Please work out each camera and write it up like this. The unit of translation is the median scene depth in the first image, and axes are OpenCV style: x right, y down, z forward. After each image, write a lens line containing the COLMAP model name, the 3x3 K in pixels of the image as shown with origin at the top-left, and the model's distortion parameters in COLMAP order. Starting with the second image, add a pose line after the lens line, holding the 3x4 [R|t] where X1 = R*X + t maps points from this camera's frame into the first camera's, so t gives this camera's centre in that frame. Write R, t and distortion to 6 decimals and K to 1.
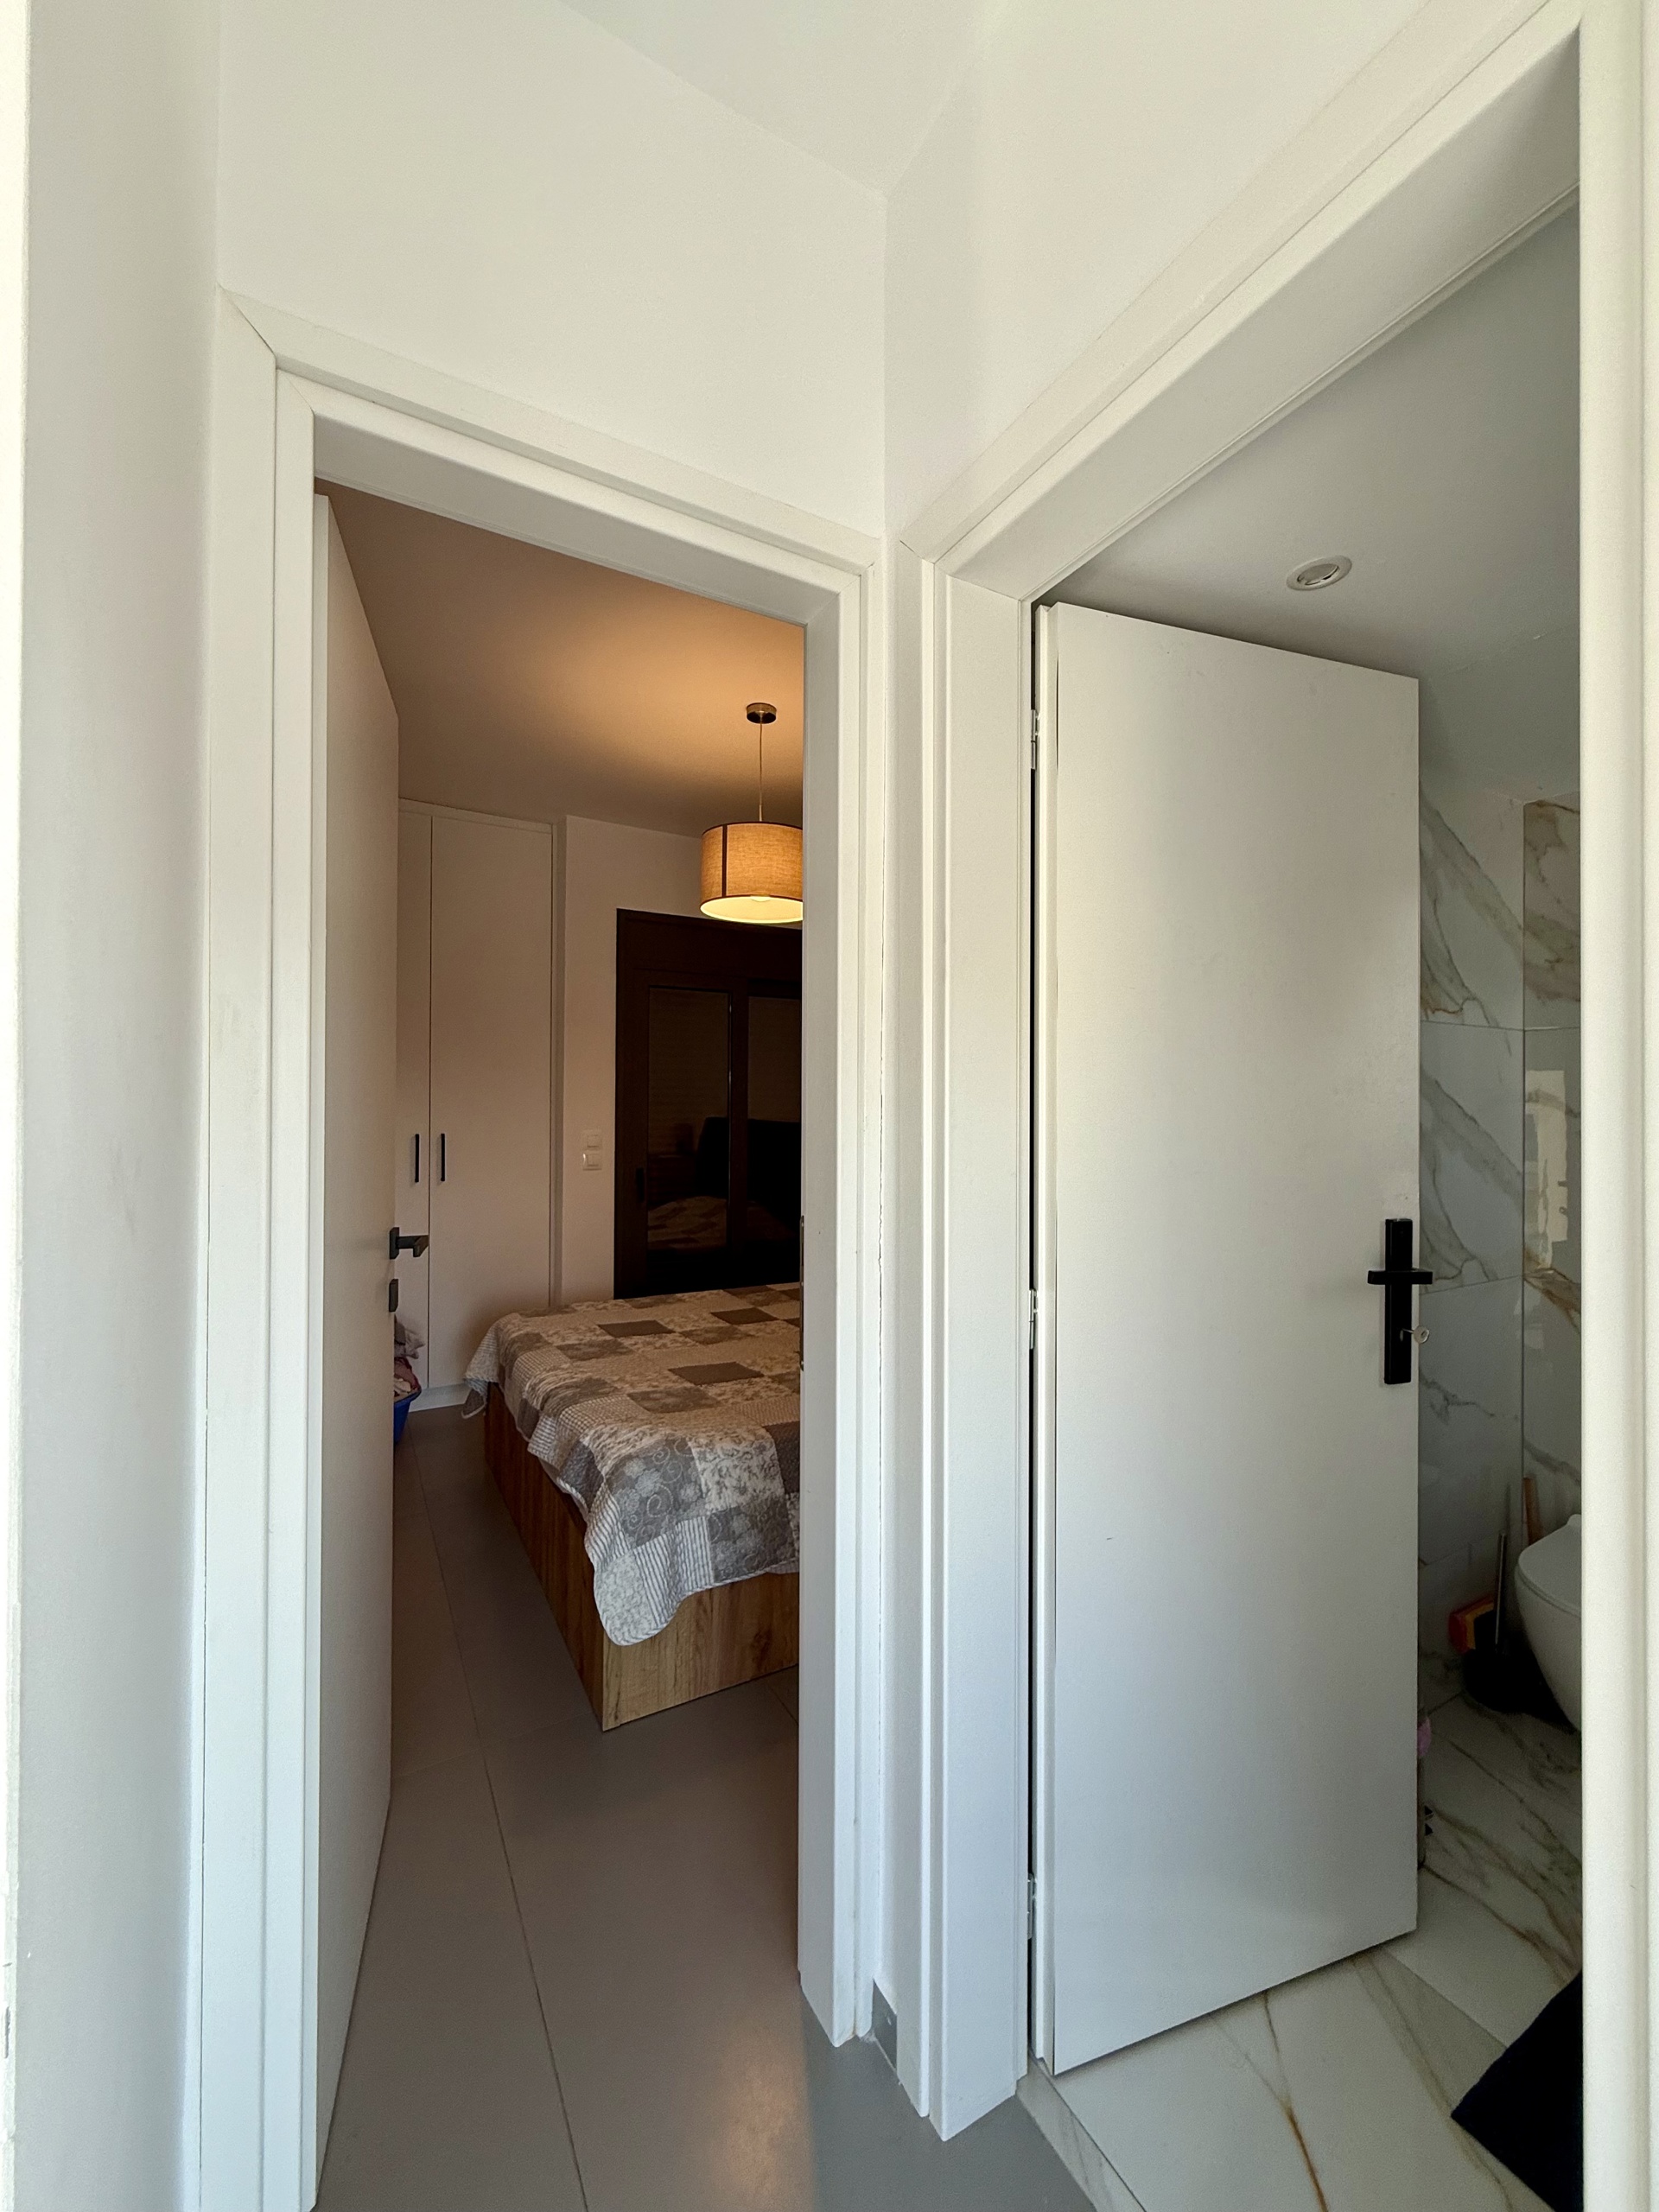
lens RADIAL K [[882.1, 0, 822.6], [0, 882.1, 1106.6], [0, 0, 1]] dist [0.000292, -0.000030]
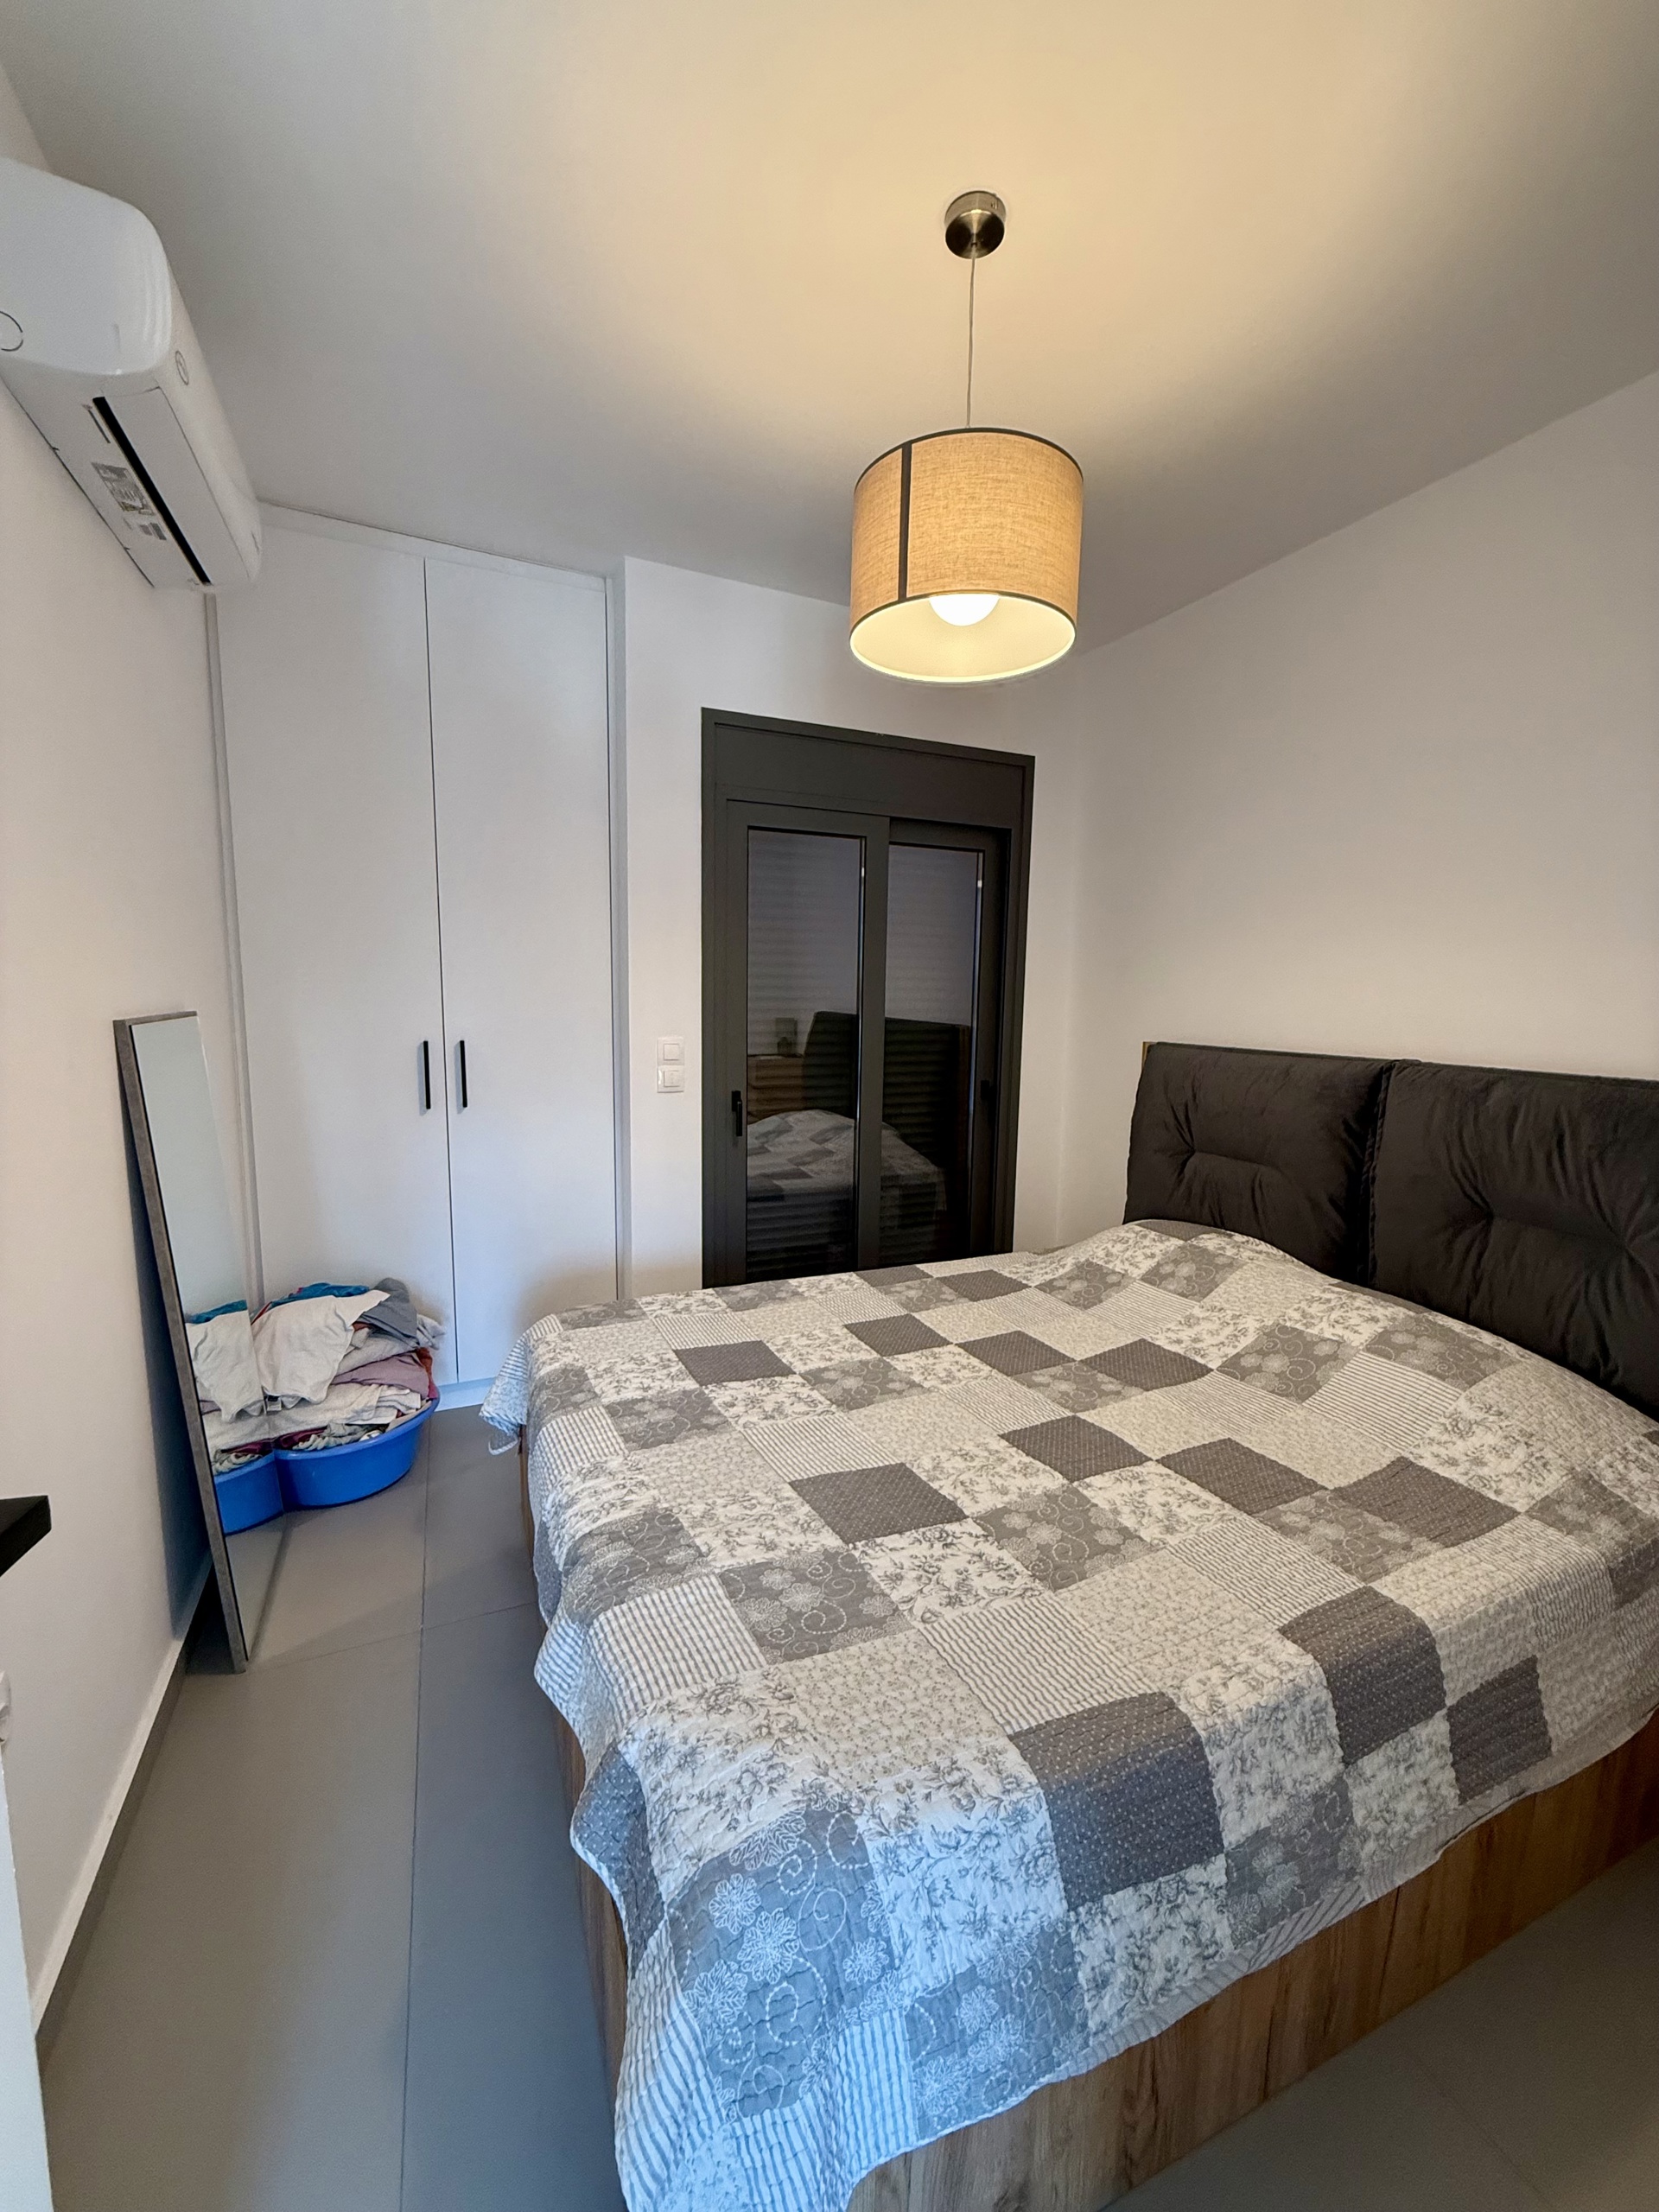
lens RADIAL K [[882.1, 0, 833.2], [0, 882.1, 1098.8], [0, 0, 1]] dist [0.000292, -0.000030]
pose [[0.995663, 0.019948, -0.090868, -0.098982], [-0.008883, 0.992664, 0.120576, -0.015763], [0.092606, -0.119246, 0.988537, 0.461164]]
